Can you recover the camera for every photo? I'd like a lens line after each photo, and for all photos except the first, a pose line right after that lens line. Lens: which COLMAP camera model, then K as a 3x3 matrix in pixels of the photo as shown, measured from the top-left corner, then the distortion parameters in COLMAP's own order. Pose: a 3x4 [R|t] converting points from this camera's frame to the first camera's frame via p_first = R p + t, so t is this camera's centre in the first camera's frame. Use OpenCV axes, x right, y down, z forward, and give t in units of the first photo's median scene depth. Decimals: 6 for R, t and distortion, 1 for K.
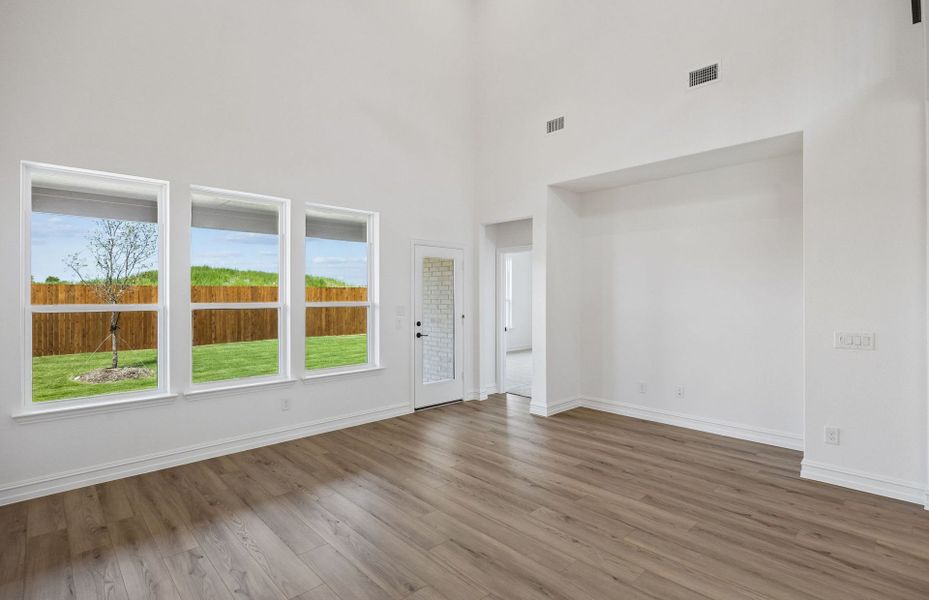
lens RADIAL K [[439.5, 0, 463.0], [0, 439.5, 299.0], [0, 0, 1]] dist [0.000914, -0.000074]
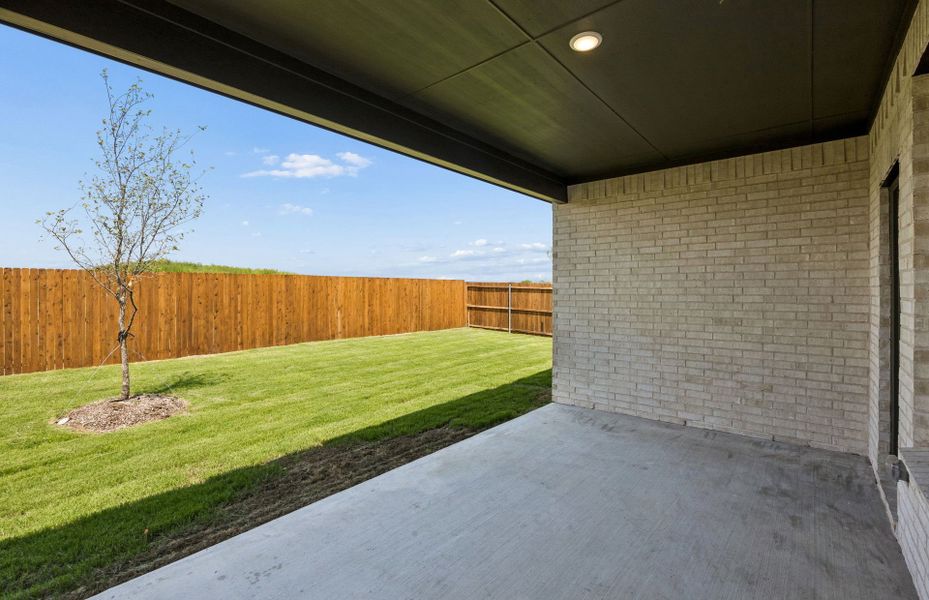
lens RADIAL K [[410.1, 0, 466.6], [0, 410.1, 293.2], [0, 0, 1]] dist [-0.010707, 0.000318]
pose [[0.993722, -0.001001, 0.111875, -0.318009], [0.001184, 0.999998, -0.001569, 0.006513], [-0.111874, 0.001692, 0.993721, 0.315473]]
